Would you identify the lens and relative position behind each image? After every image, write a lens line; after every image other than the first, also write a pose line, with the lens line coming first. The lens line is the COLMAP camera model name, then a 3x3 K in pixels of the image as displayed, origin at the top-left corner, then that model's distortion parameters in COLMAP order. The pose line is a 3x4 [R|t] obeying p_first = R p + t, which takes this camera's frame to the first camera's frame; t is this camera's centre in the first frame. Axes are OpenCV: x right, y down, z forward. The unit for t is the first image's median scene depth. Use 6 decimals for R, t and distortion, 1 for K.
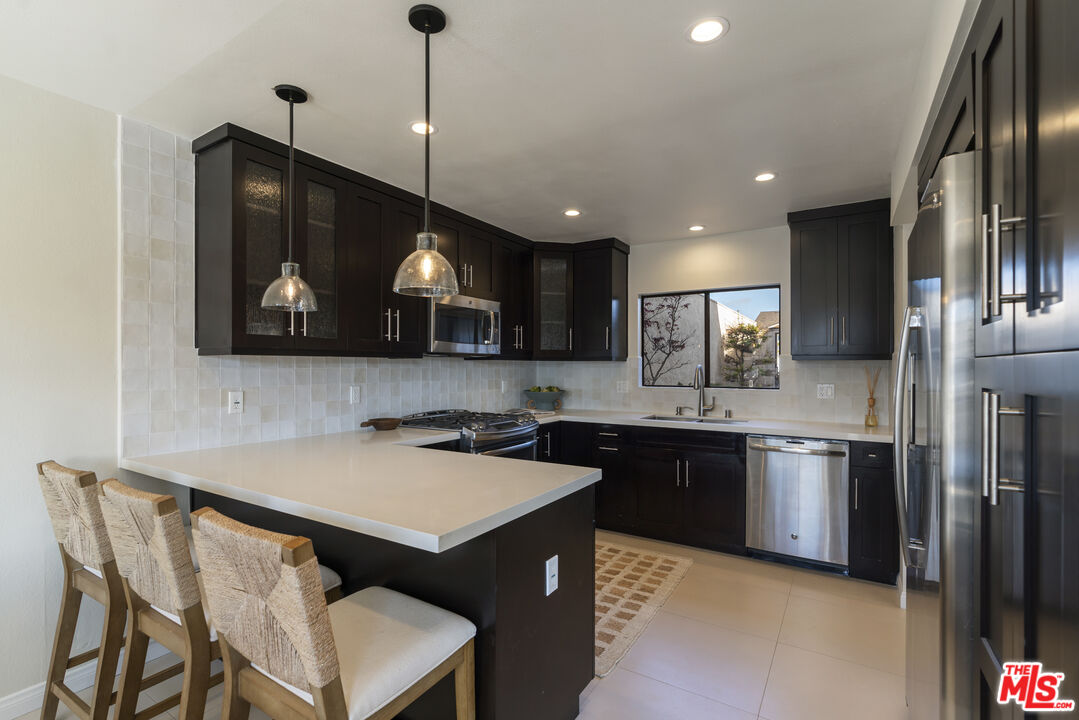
lens RADIAL K [[481.7, 0, 522.3], [0, 481.7, 368.7], [0, 0, 1]] dist [-0.010144, 0.003346]
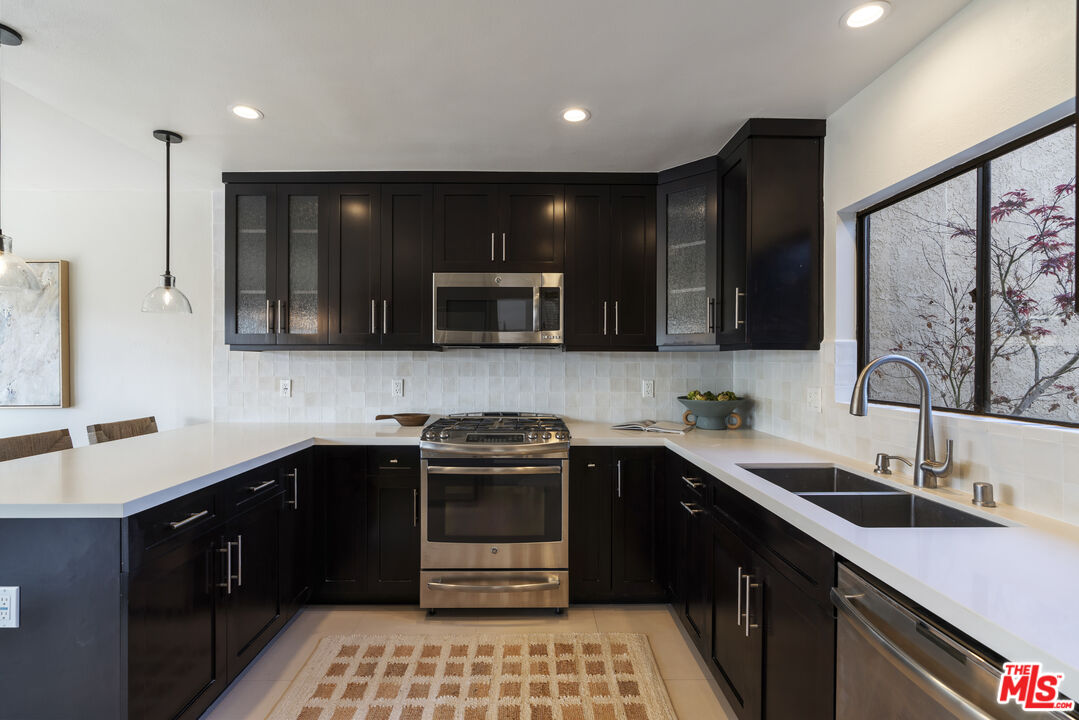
lens RADIAL K [[481.7, 0, 548.7], [0, 481.7, 363.7], [0, 0, 1]] dist [-0.010144, 0.003346]
pose [[0.574524, 0.004693, -0.818474, 0.616046], [-0.004536, 0.999986, 0.002549, -0.000896], [0.818475, 0.002248, 0.574537, 0.625109]]
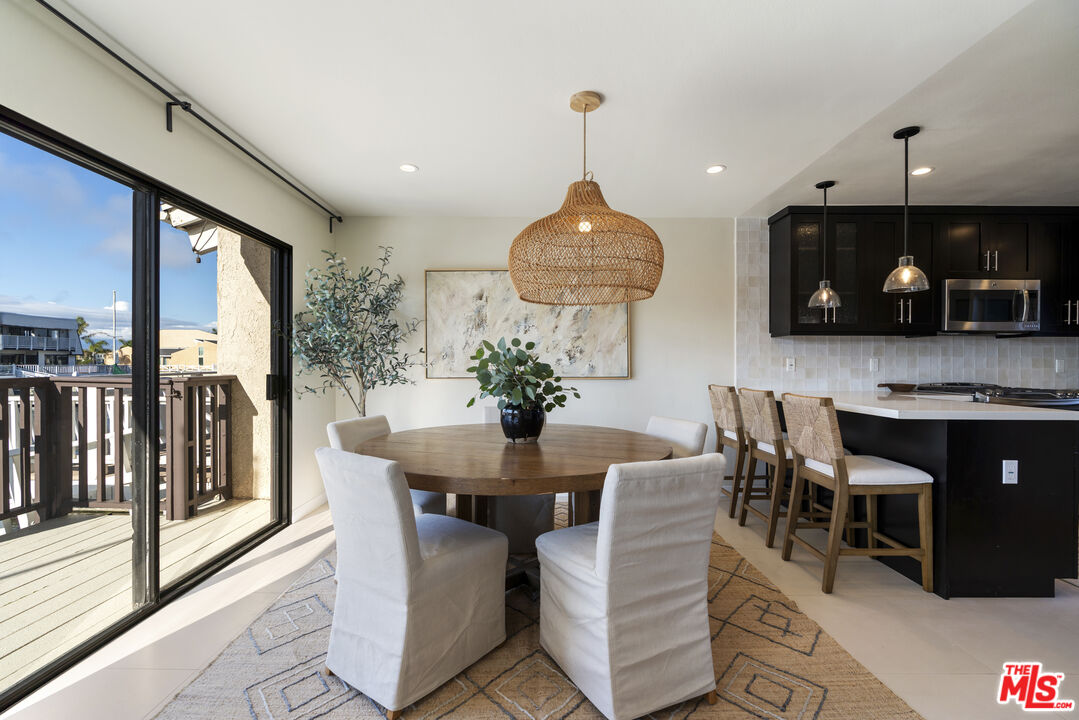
lens RADIAL K [[481.7, 0, 546.0], [0, 481.7, 362.5], [0, 0, 1]] dist [-0.010144, 0.003346]
pose [[0.559572, 0.000197, -0.828782, 0.235458], [-0.006900, 0.999966, -0.004420, 0.055573], [0.828753, 0.008192, 0.559555, -0.482099]]
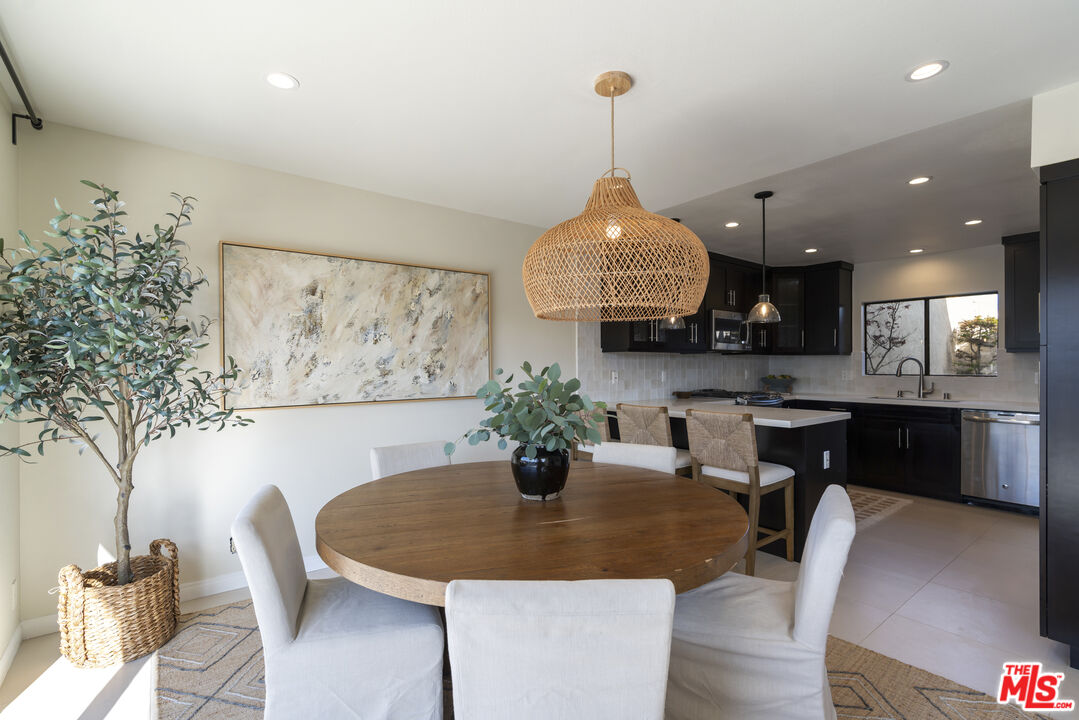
lens RADIAL K [[481.7, 0, 534.8], [0, 481.7, 365.3], [0, 0, 1]] dist [-0.010144, 0.003346]
pose [[0.945067, 0.000034, -0.326875, -0.211826], [-0.000938, 0.999996, -0.002605, 0.020537], [0.326874, 0.002769, 0.945064, -0.629497]]
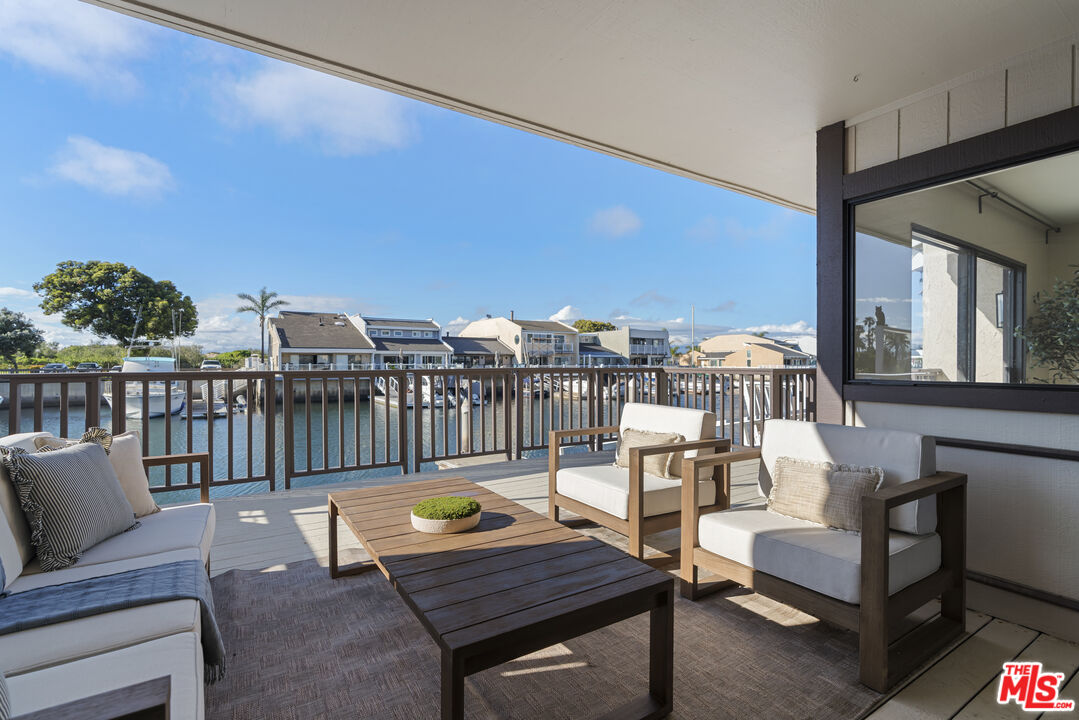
lens RADIAL K [[481.7, 0, 526.1], [0, 481.7, 360.2], [0, 0, 1]] dist [-0.010144, 0.003346]
pose [[-0.441537, -0.007372, -0.897213, 0.805500], [-0.015593, 0.999878, -0.000542, 0.082488], [0.897107, 0.013751, -0.441598, -0.982460]]
